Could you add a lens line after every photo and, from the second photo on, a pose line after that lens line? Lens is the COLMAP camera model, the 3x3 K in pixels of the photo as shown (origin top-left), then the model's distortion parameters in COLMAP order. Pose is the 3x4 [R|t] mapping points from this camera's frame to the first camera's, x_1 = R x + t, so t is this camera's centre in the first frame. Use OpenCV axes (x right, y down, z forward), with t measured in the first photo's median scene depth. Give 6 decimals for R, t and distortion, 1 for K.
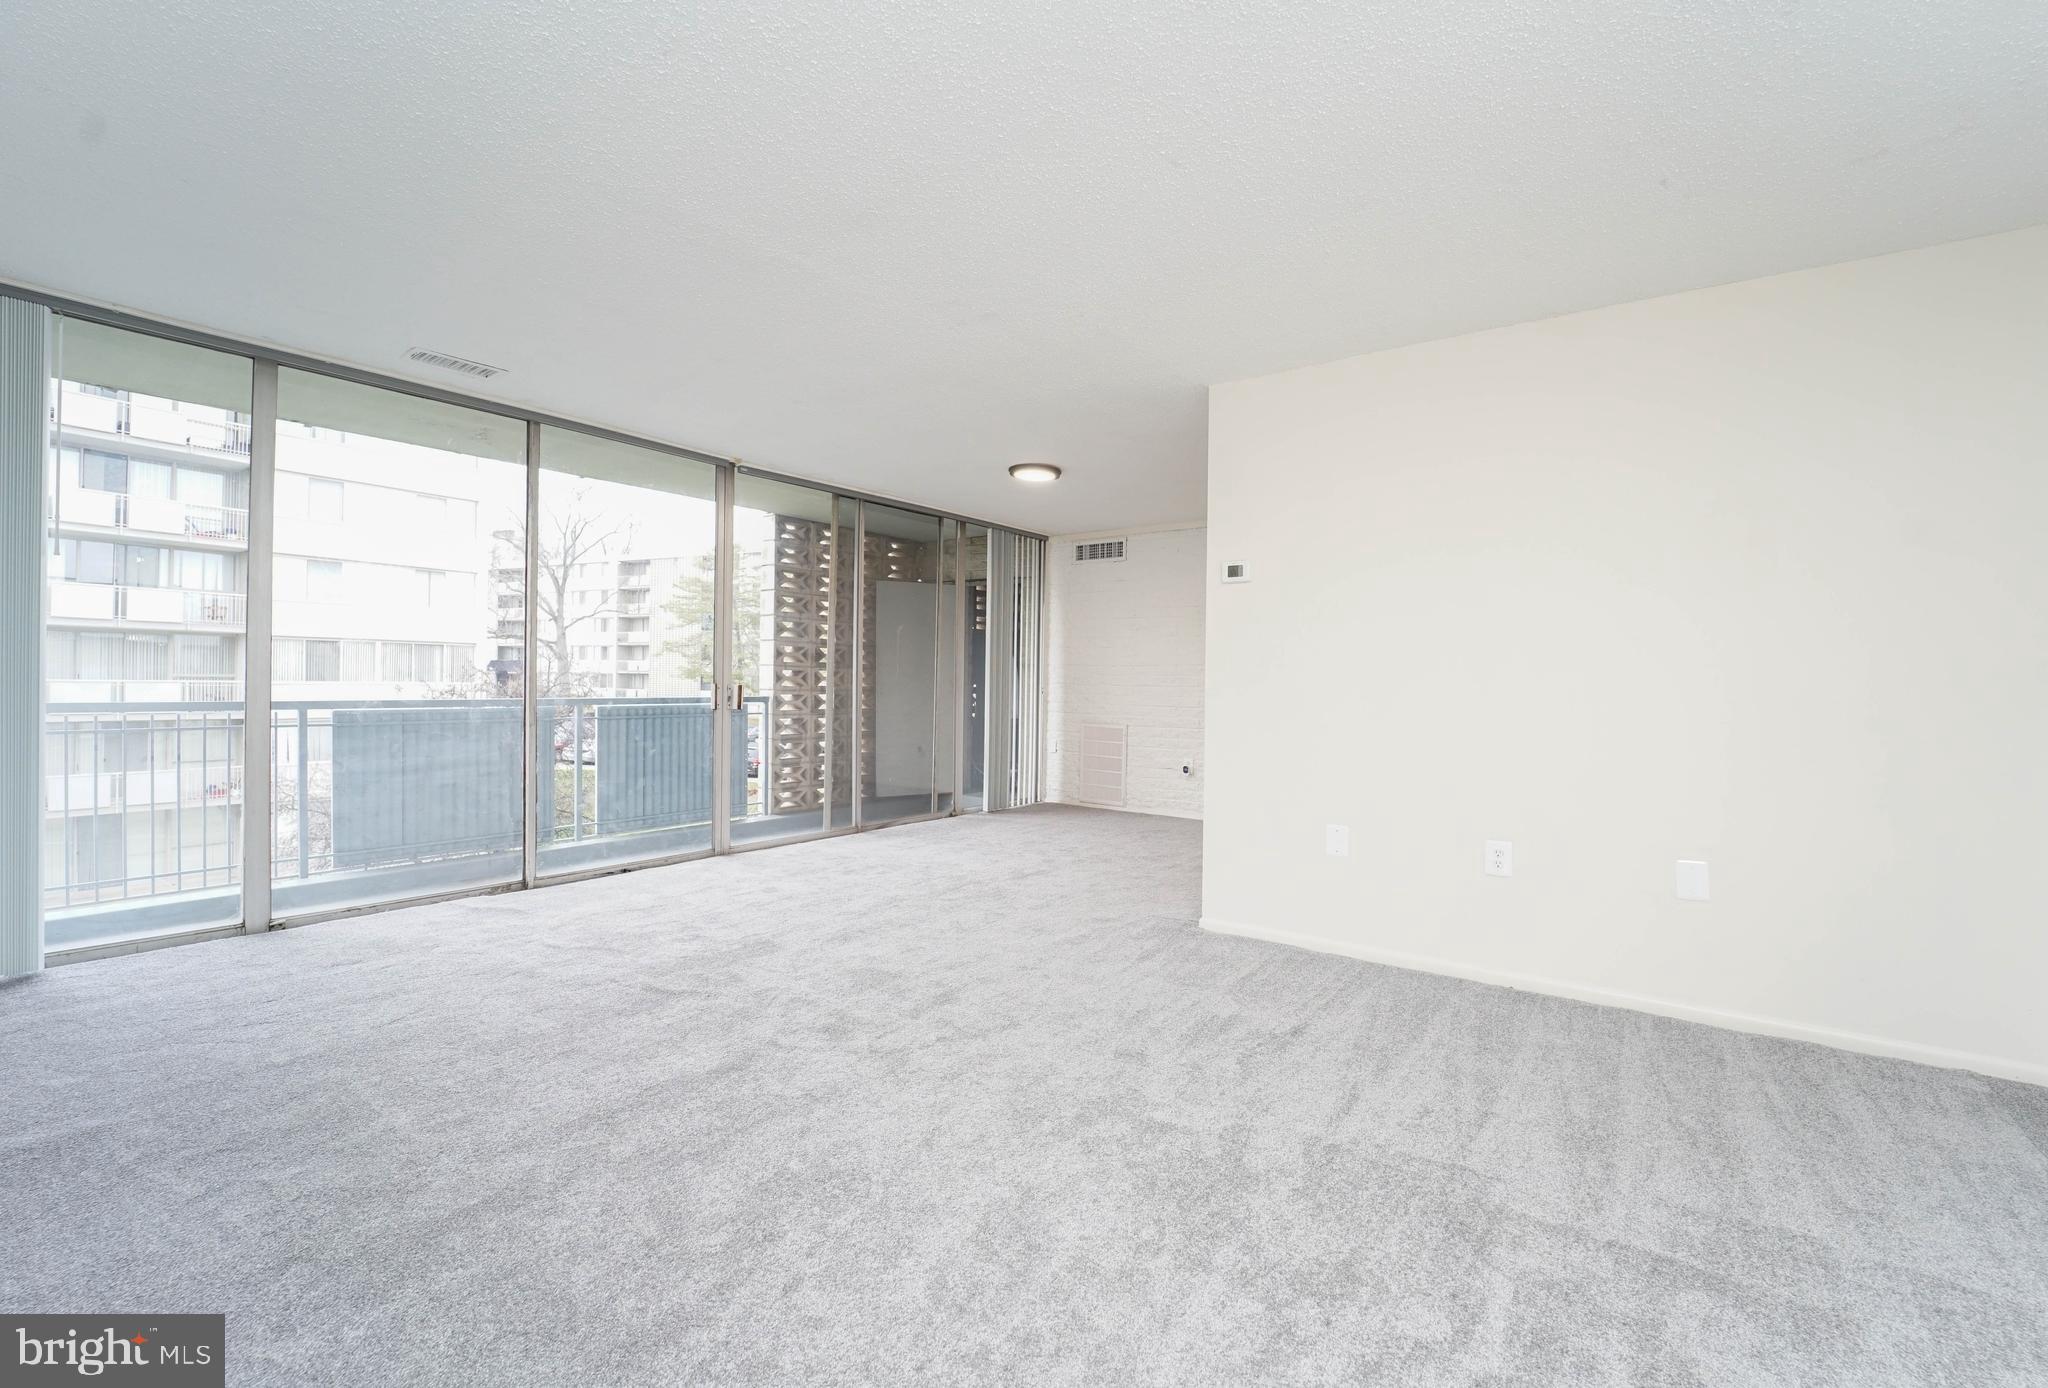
lens RADIAL K [[839.1, 0, 1071.0], [0, 839.1, 692.5], [0, 0, 1]] dist [0.000221, -0.000140]
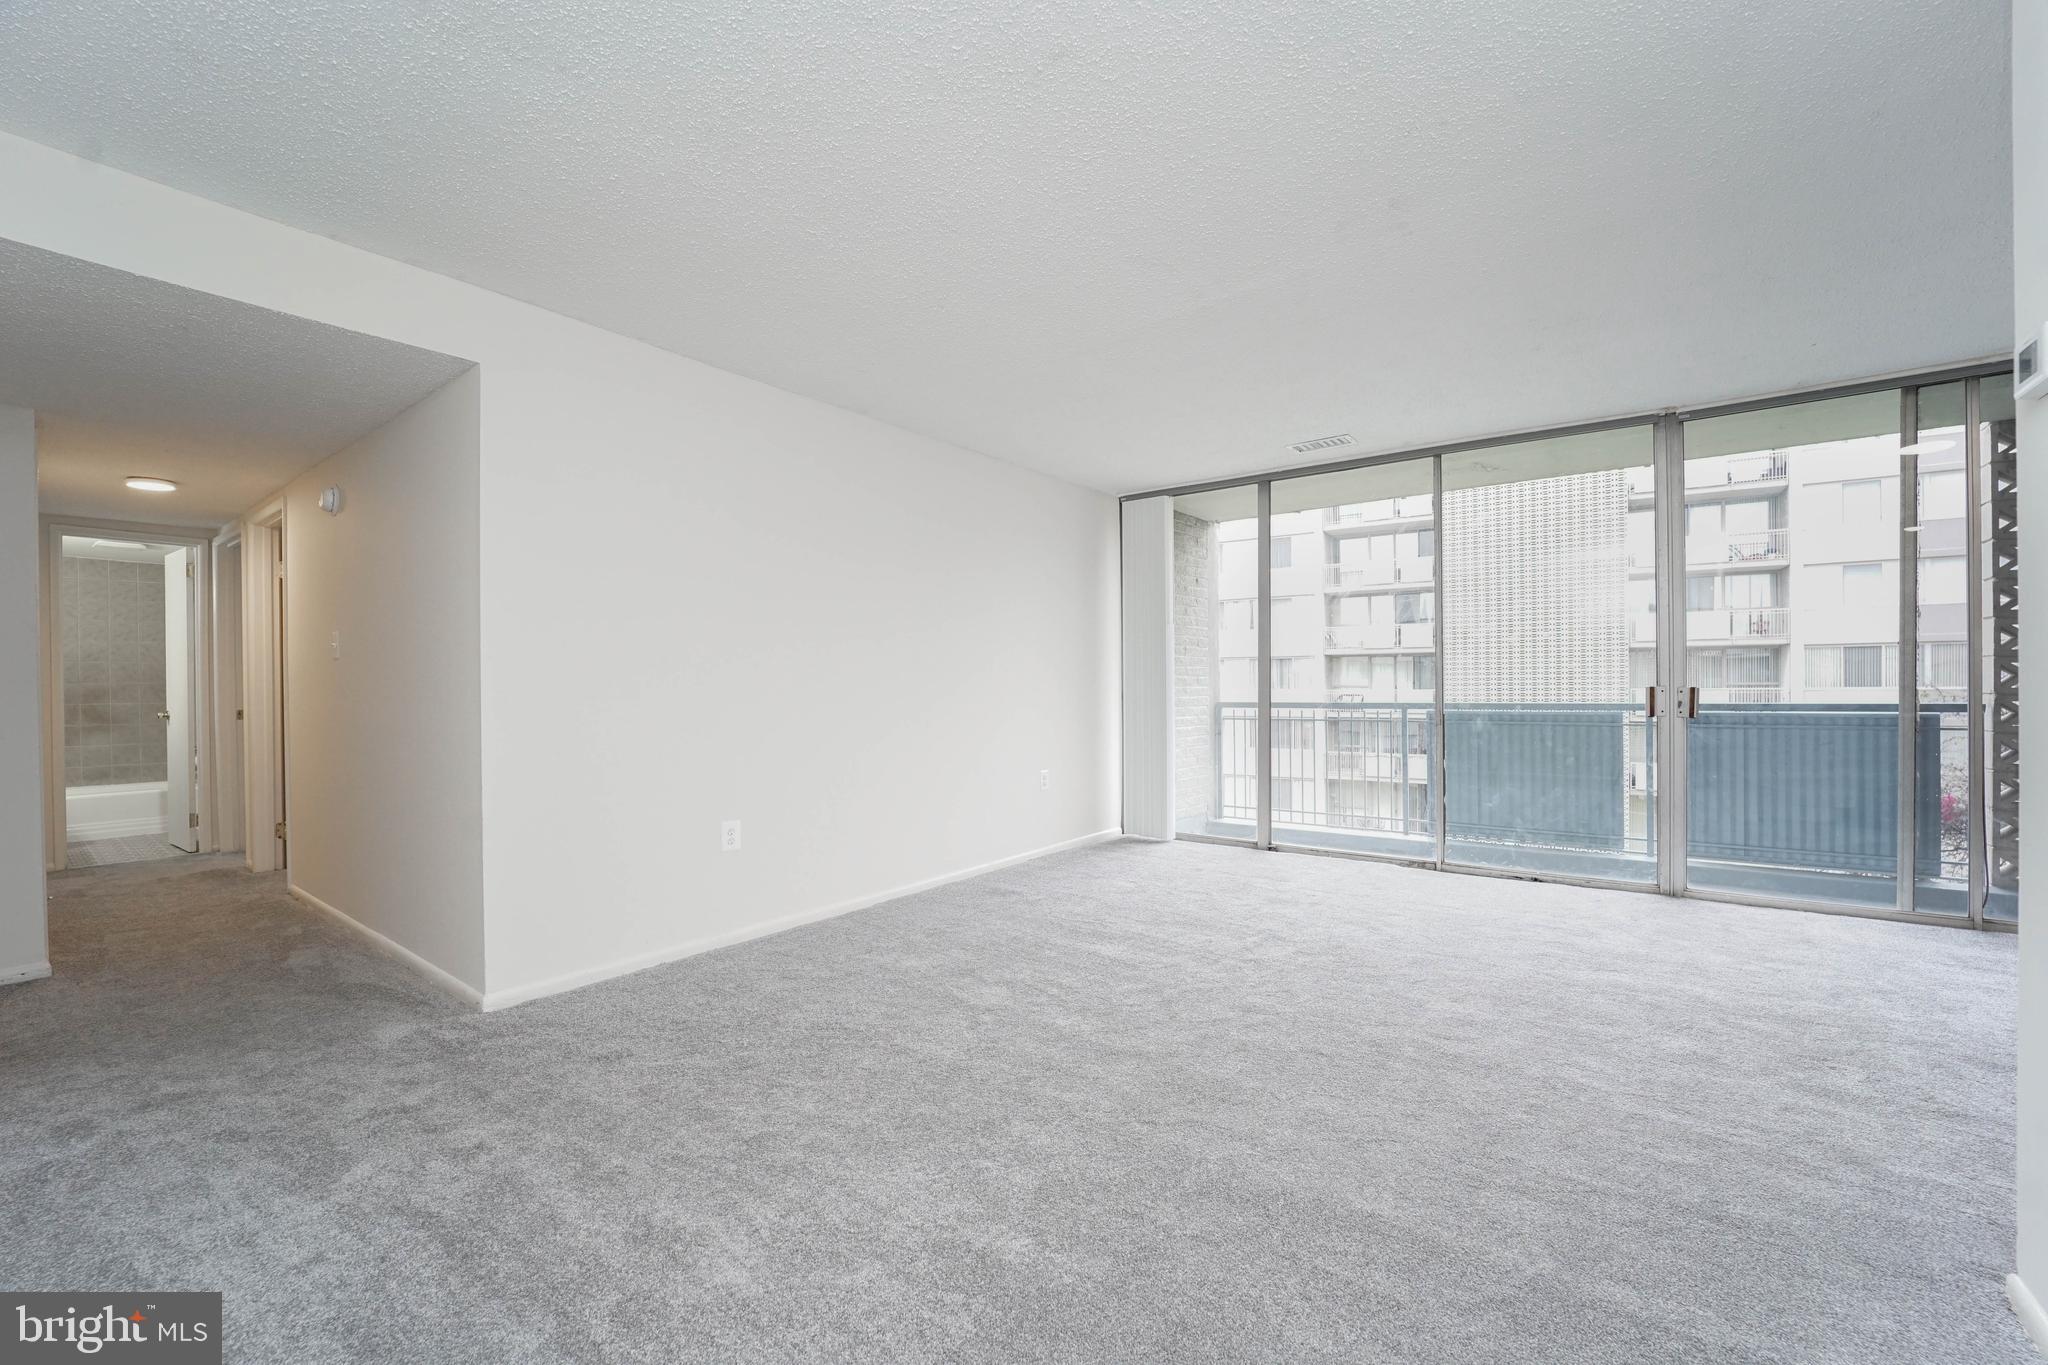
lens RADIAL K [[809.0, 0, 1036.5], [0, 809.0, 686.5], [0, 0, 1]] dist [0.001669, 0.000044]
pose [[0.029020, -0.012660, -0.999499, 0.352253], [-0.003202, 0.999913, -0.012758, 0.002611], [0.999574, 0.003570, 0.028977, 0.359985]]
